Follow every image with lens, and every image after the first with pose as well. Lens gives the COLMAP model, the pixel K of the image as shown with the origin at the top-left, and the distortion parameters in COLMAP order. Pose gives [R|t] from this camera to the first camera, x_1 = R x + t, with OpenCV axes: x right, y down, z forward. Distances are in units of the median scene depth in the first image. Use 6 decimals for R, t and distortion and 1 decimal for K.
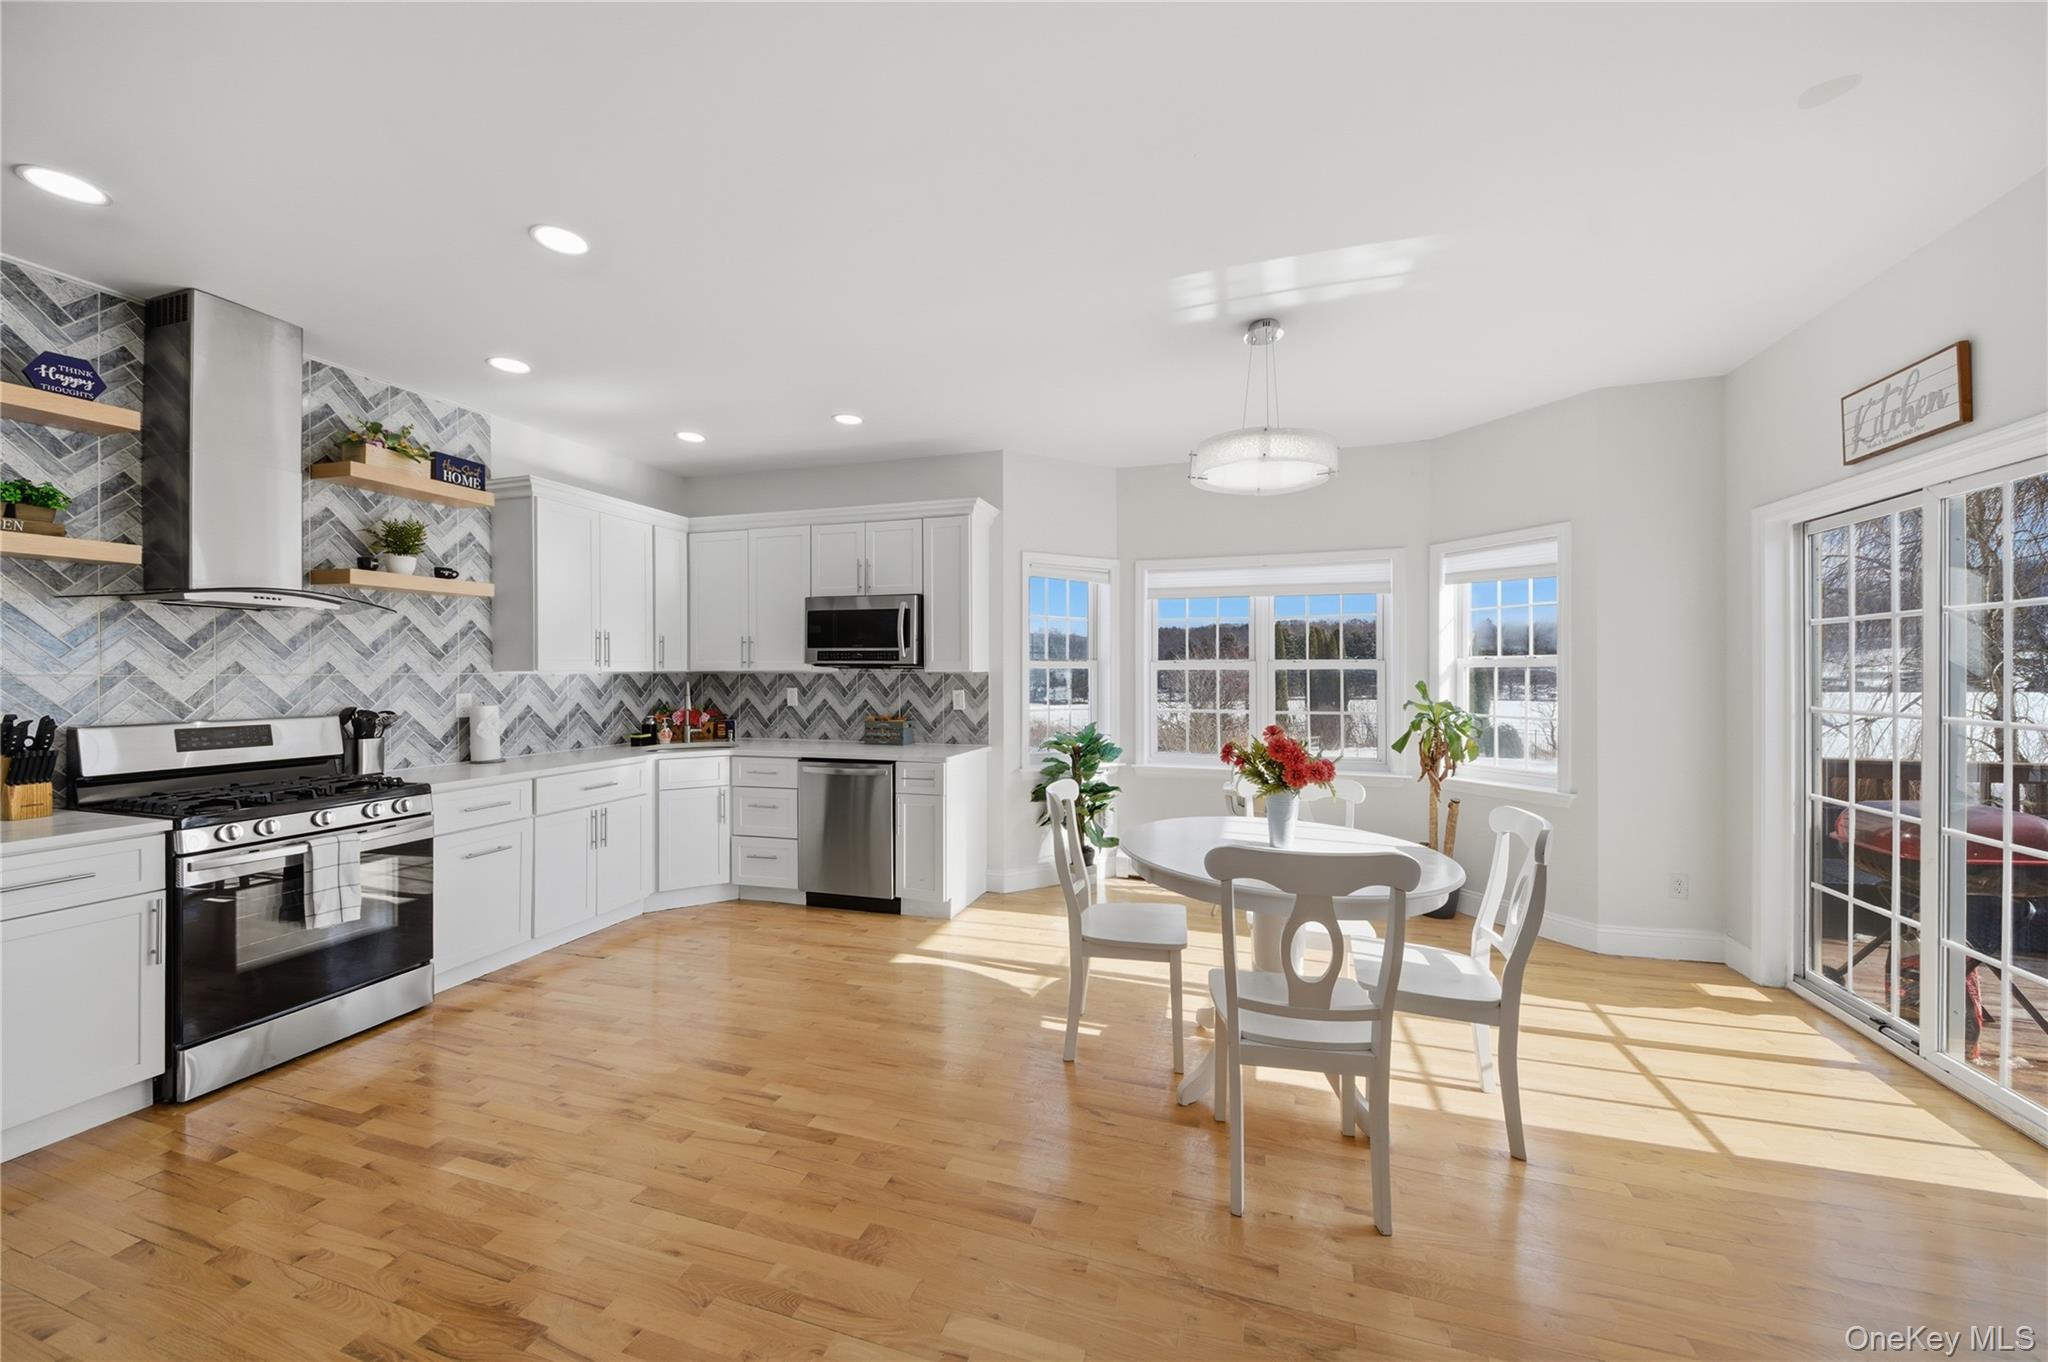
lens RADIAL K [[756.0, 0, 1024.3], [0, 756.0, 673.7], [0, 0, 1]] dist [0.007678, -0.000967]
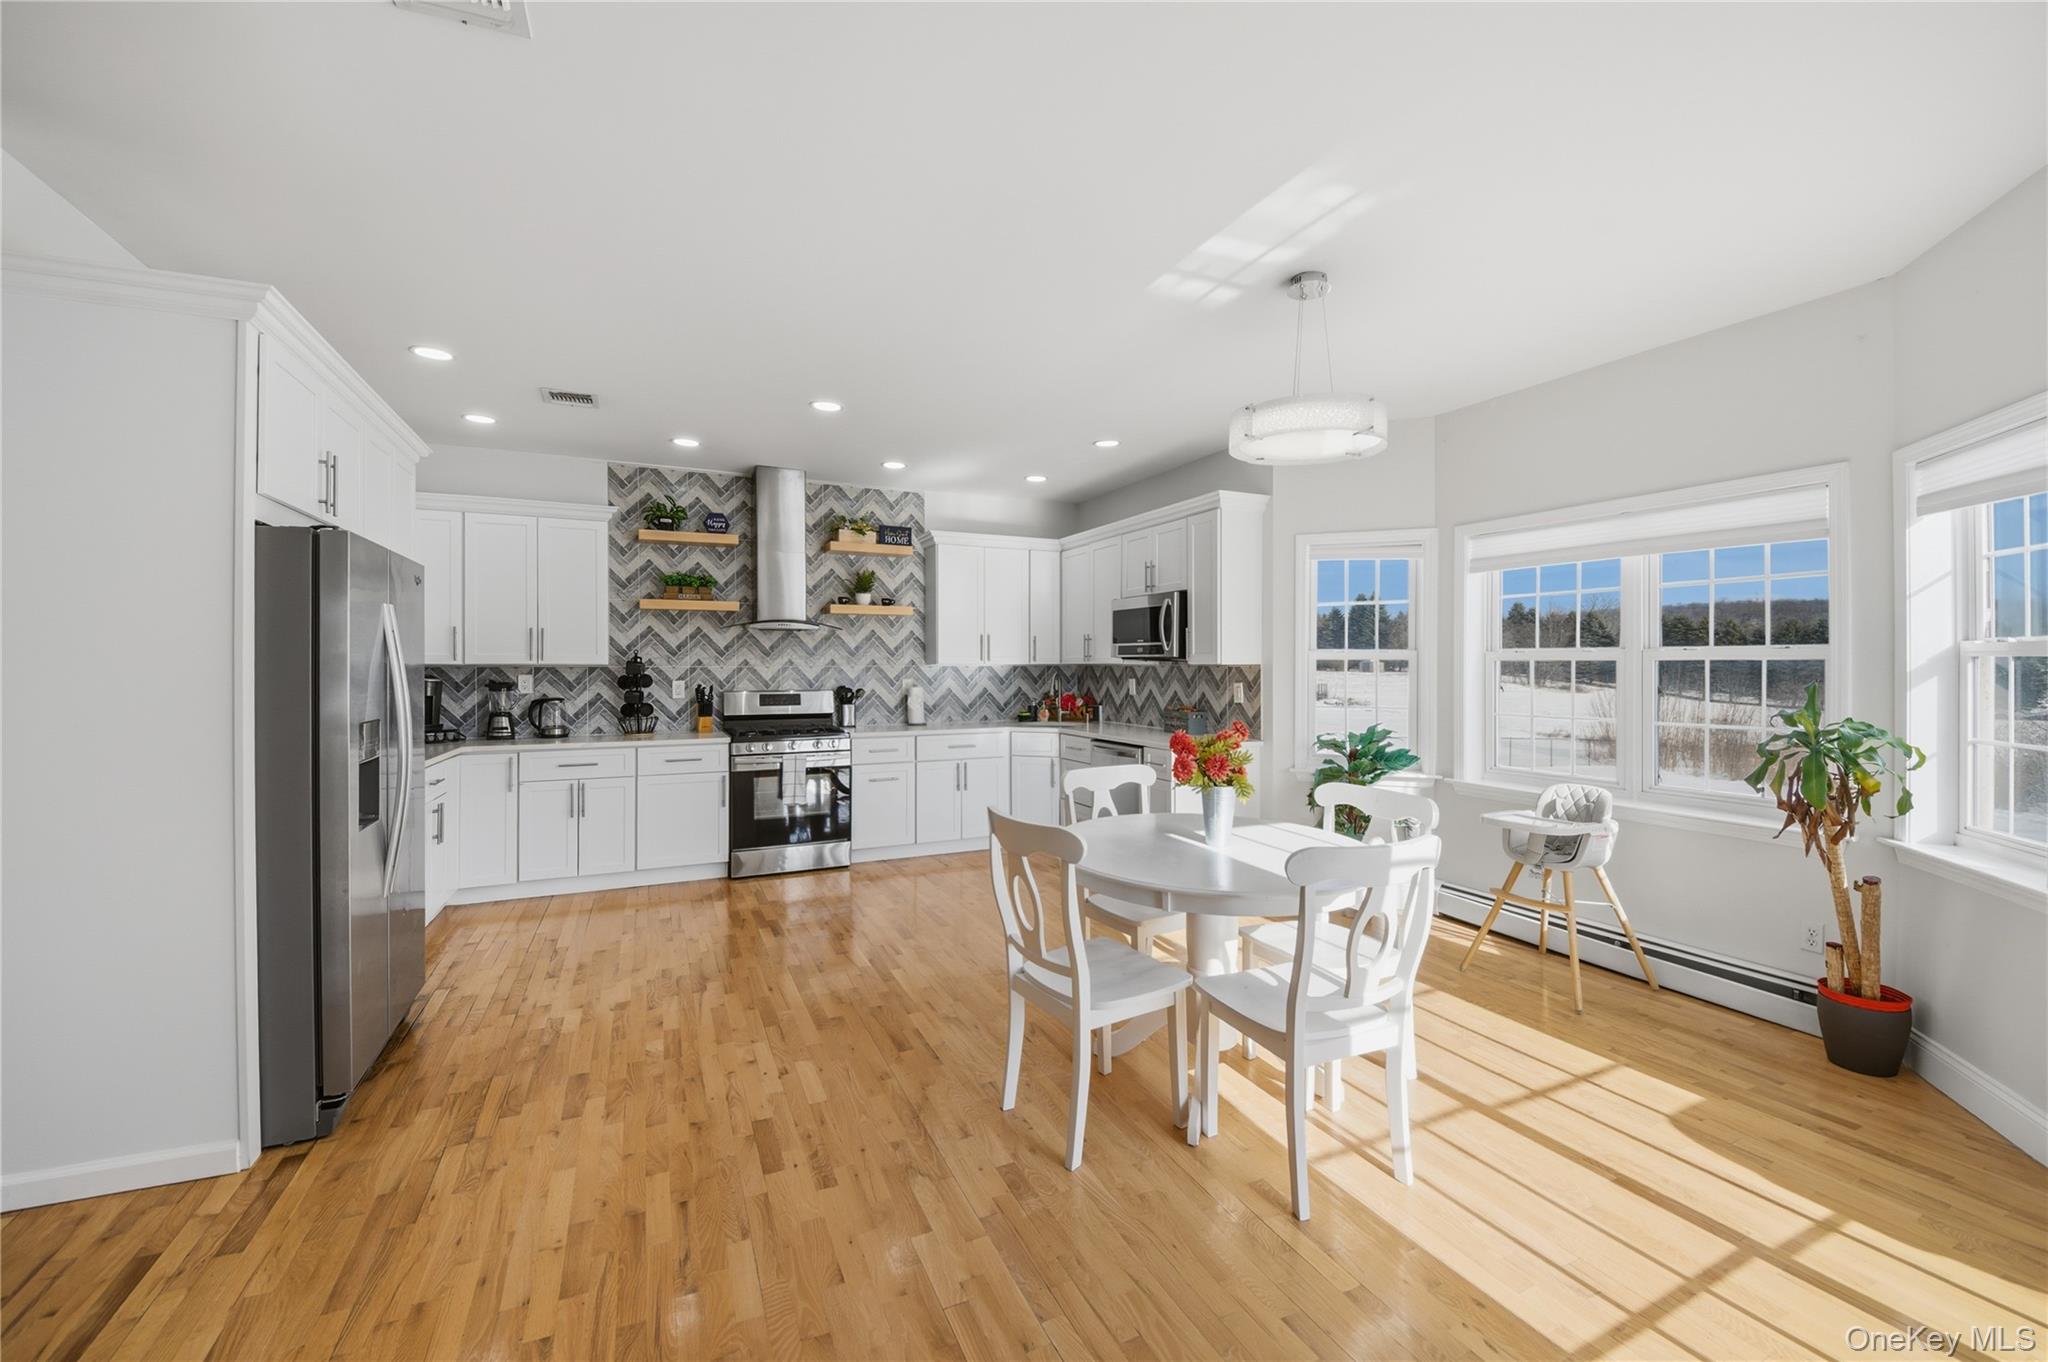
lens RADIAL K [[814.3, 0, 1018.9], [0, 814.3, 679.8], [0, 0, 1]] dist [-0.000991, -0.000451]
pose [[0.669995, 0.012912, -0.742254, 0.650756], [-0.002076, 0.999877, 0.015519, 0.001686], [0.742363, -0.008857, 0.669939, 0.076540]]
